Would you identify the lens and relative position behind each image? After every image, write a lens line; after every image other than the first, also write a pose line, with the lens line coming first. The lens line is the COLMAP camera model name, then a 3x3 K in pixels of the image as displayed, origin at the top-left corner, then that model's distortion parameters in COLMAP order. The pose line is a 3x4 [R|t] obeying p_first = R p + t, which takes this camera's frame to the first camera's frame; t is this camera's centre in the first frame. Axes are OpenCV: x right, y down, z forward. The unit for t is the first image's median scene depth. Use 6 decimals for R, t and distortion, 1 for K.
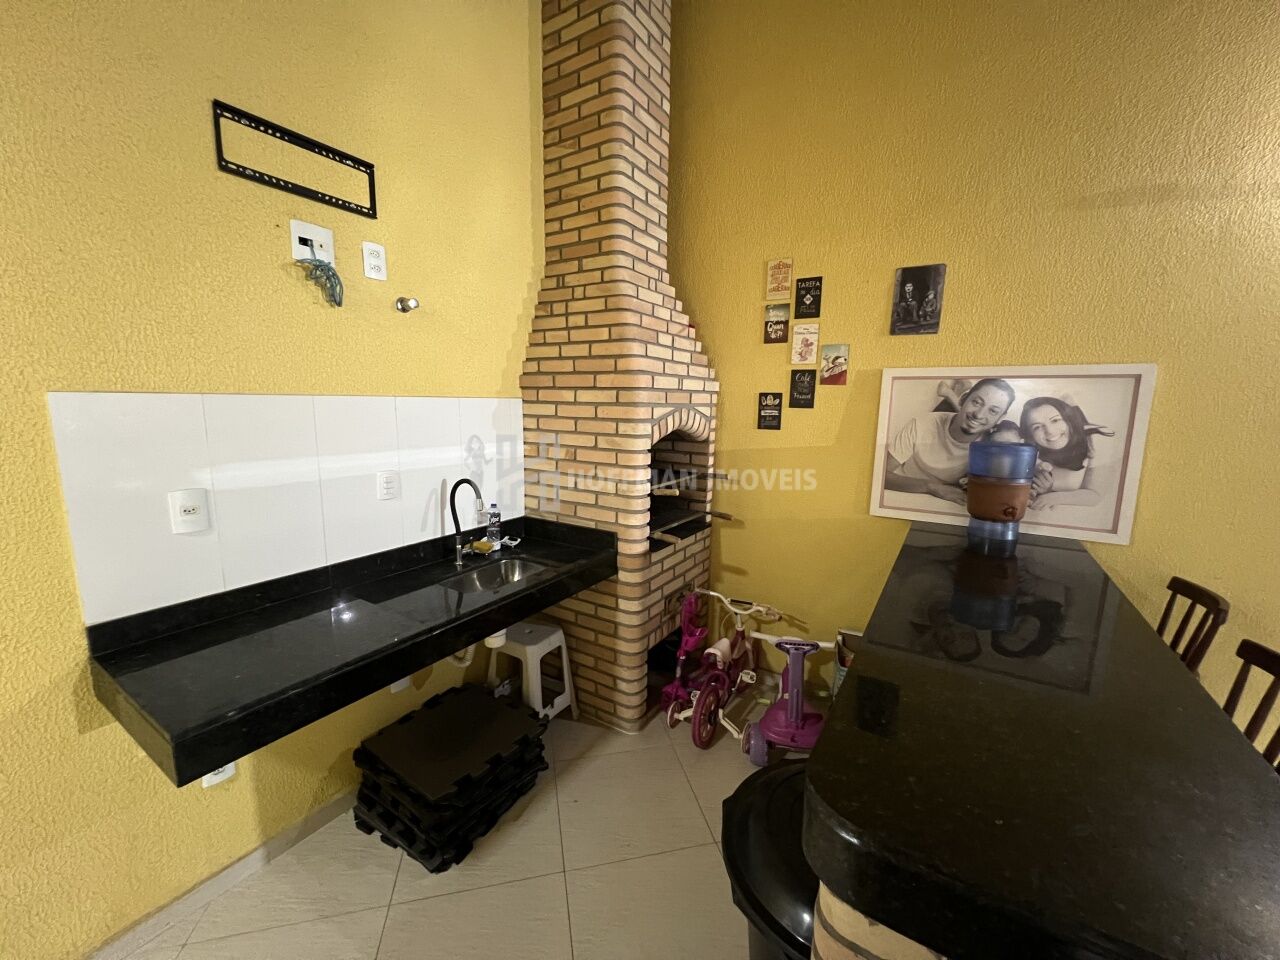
lens RADIAL K [[511.5, 0, 638.9], [0, 511.5, 480.6], [0, 0, 1]] dist [0.001826, 0.000195]
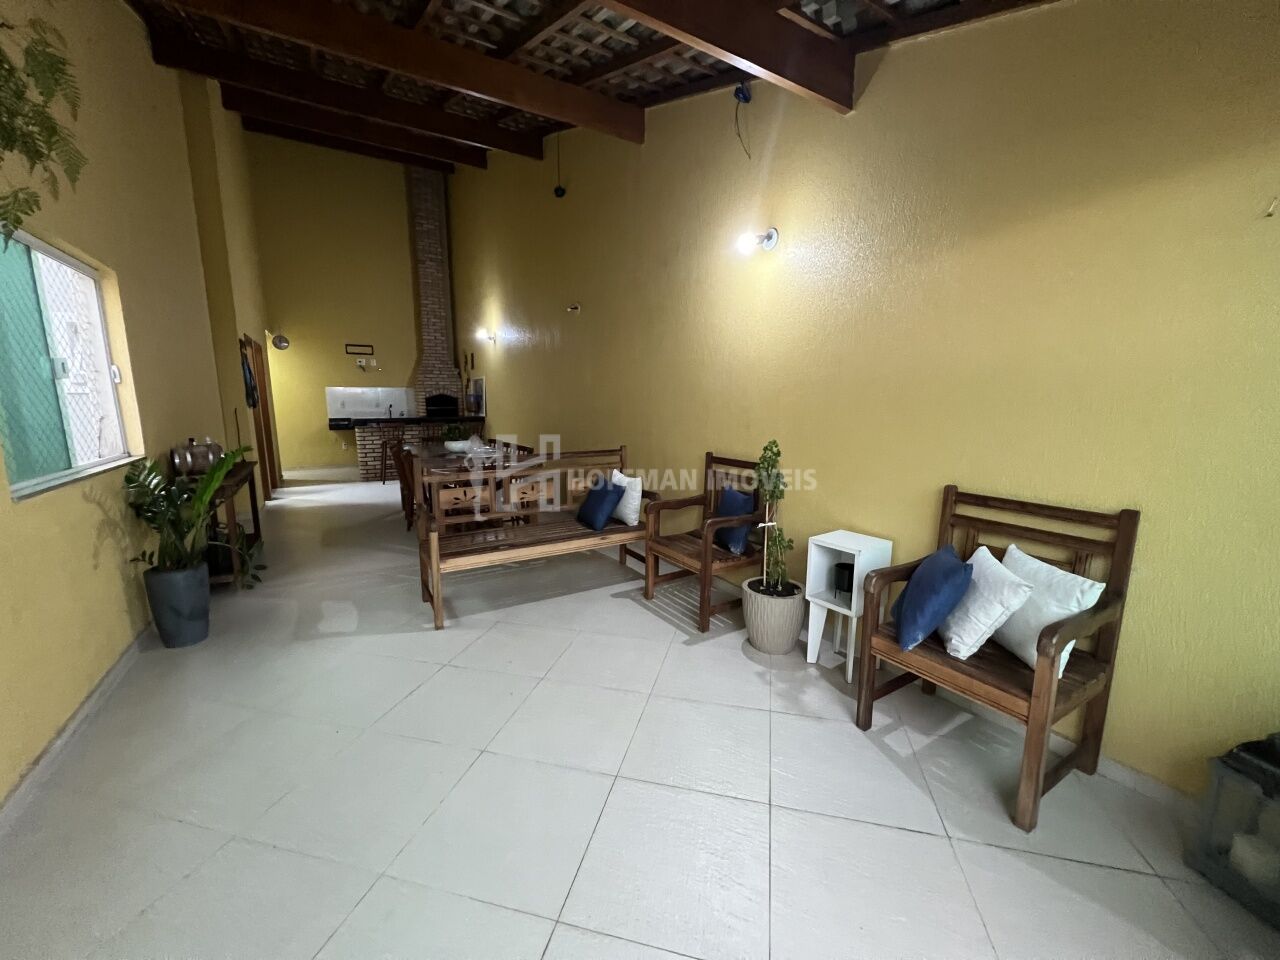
lens RADIAL K [[511.5, 0, 640.5], [0, 511.5, 481.7], [0, 0, 1]] dist [0.001826, 0.000195]
pose [[0.895419, 0.059822, -0.441188, 5.132575], [-0.056670, 0.998186, 0.020331, 0.645740], [0.441604, 0.006797, 0.897184, -2.983652]]
